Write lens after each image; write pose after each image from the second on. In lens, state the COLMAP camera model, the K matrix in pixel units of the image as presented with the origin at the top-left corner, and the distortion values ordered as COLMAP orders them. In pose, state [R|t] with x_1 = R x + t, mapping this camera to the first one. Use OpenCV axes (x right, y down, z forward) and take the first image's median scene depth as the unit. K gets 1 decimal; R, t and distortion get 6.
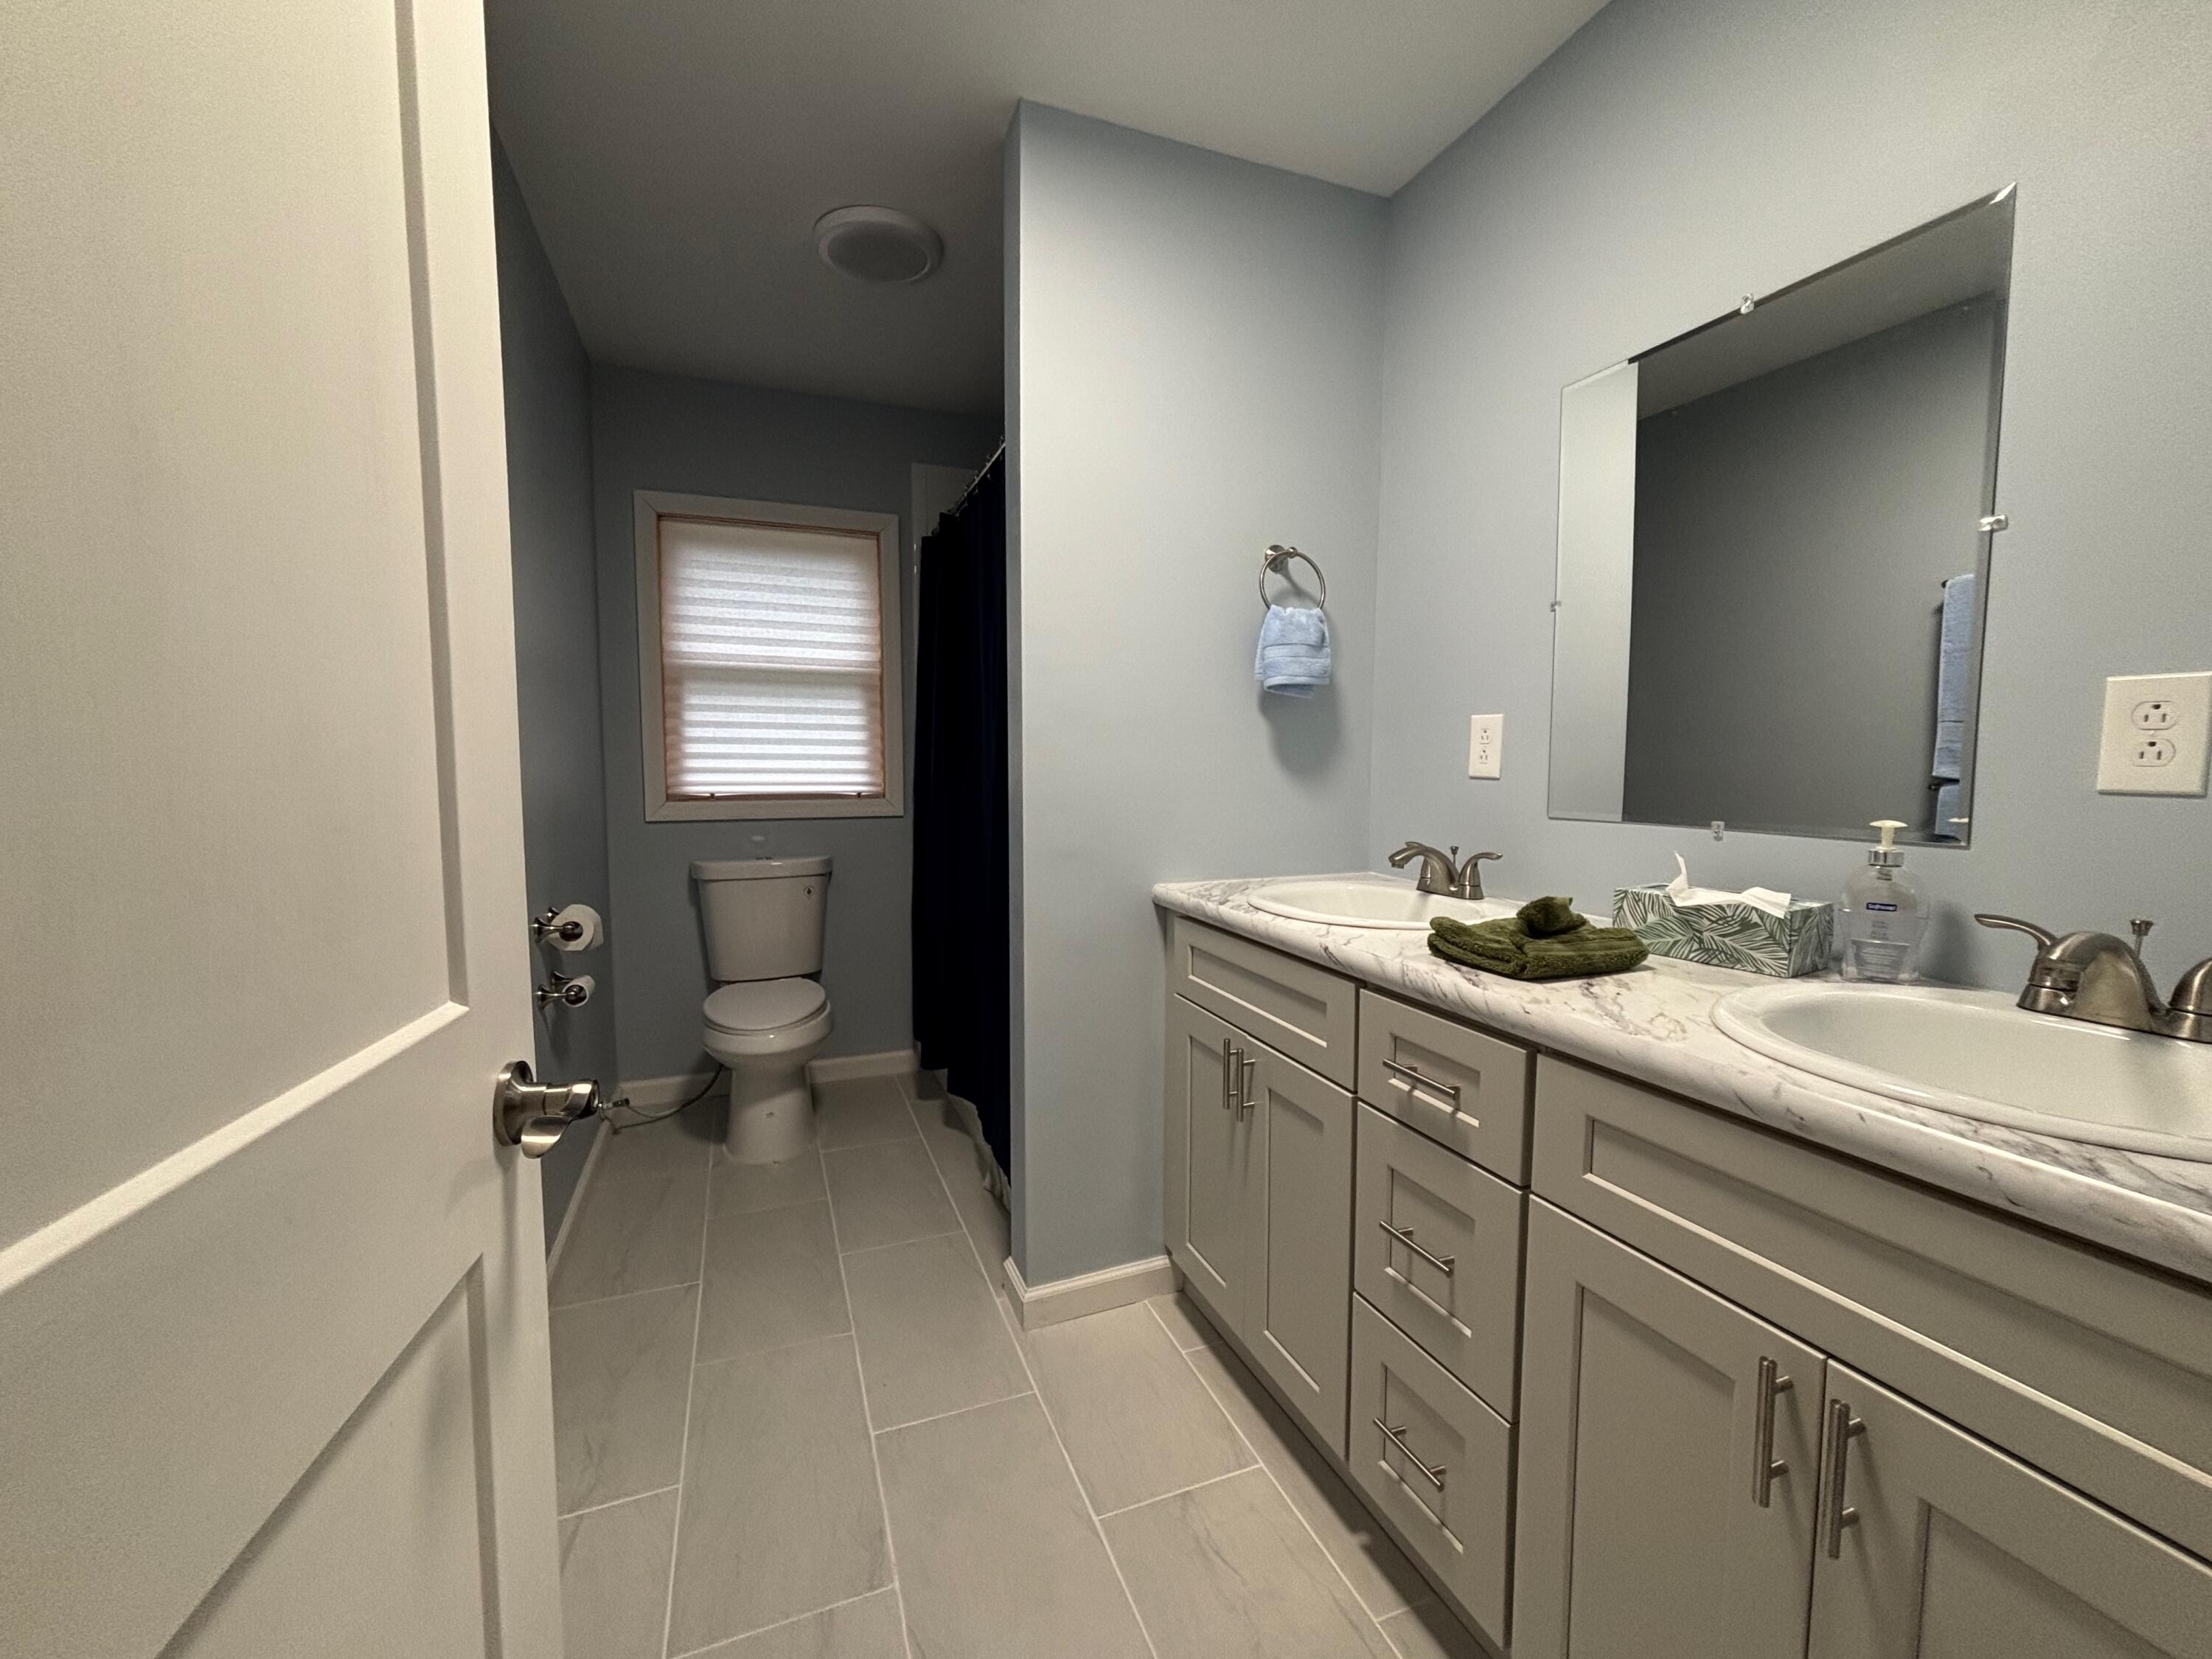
lens RADIAL K [[890.2, 0, 1107.6], [0, 890.2, 825.7], [0, 0, 1]] dist [0.001427, -0.001249]
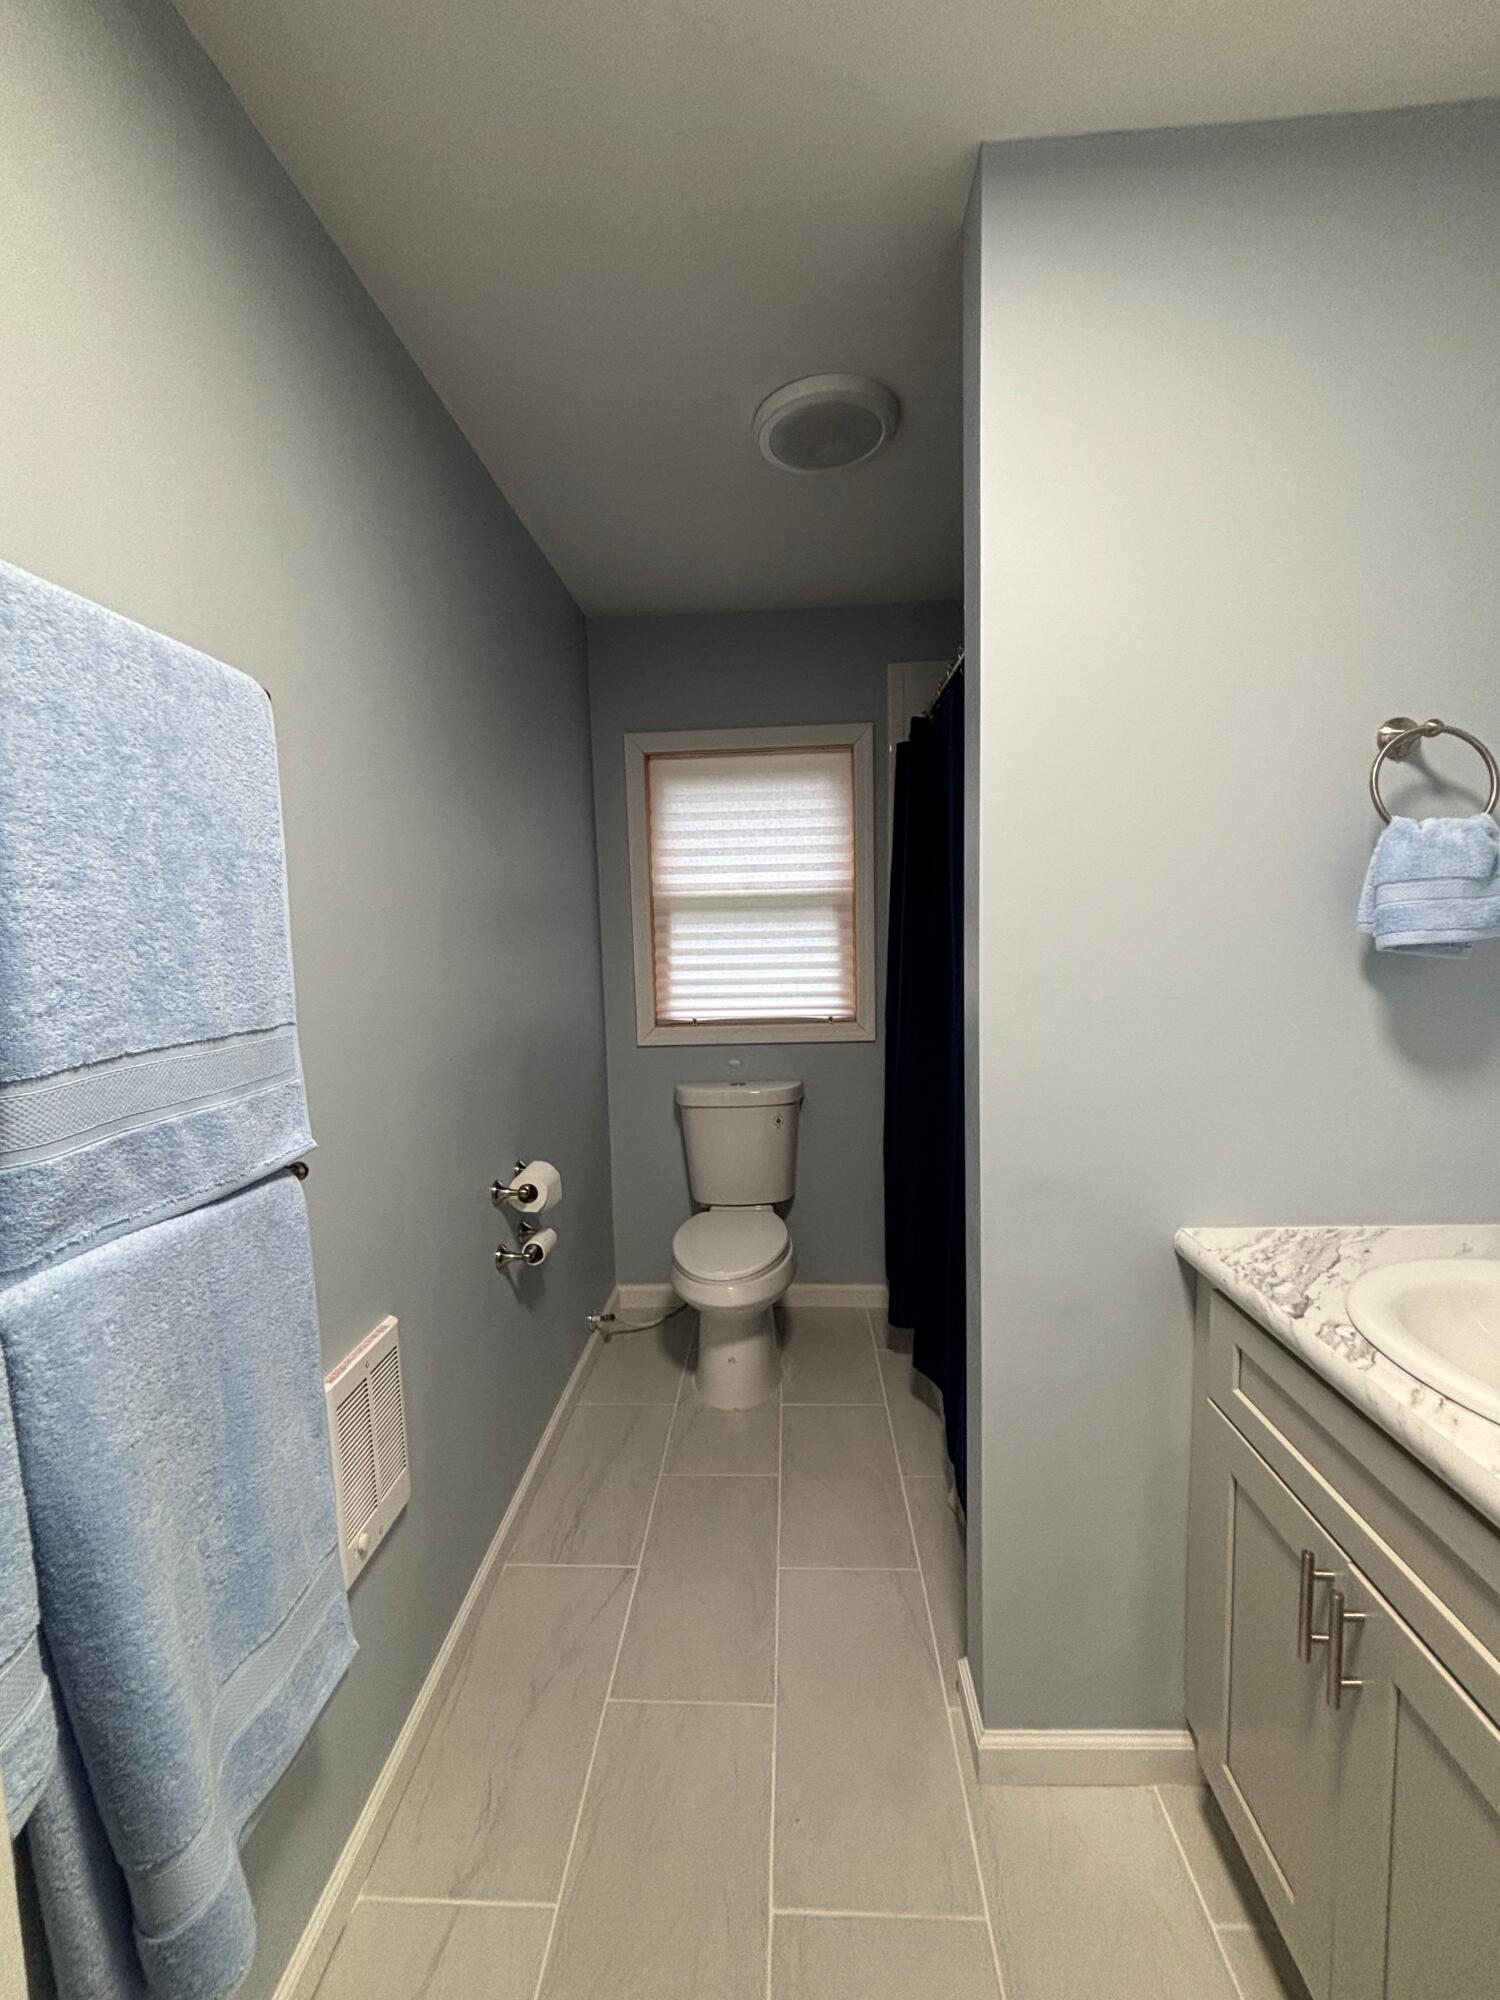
lens RADIAL K [[804.9, 0, 752.0], [0, 804.9, 1003.1], [0, 0, 1]] dist [0.001427, -0.001249]
pose [[0.910515, 0.011697, -0.413310, 0.005535], [-0.002088, 0.999717, 0.023692, -0.086449], [0.413471, -0.020708, 0.910282, 0.195117]]
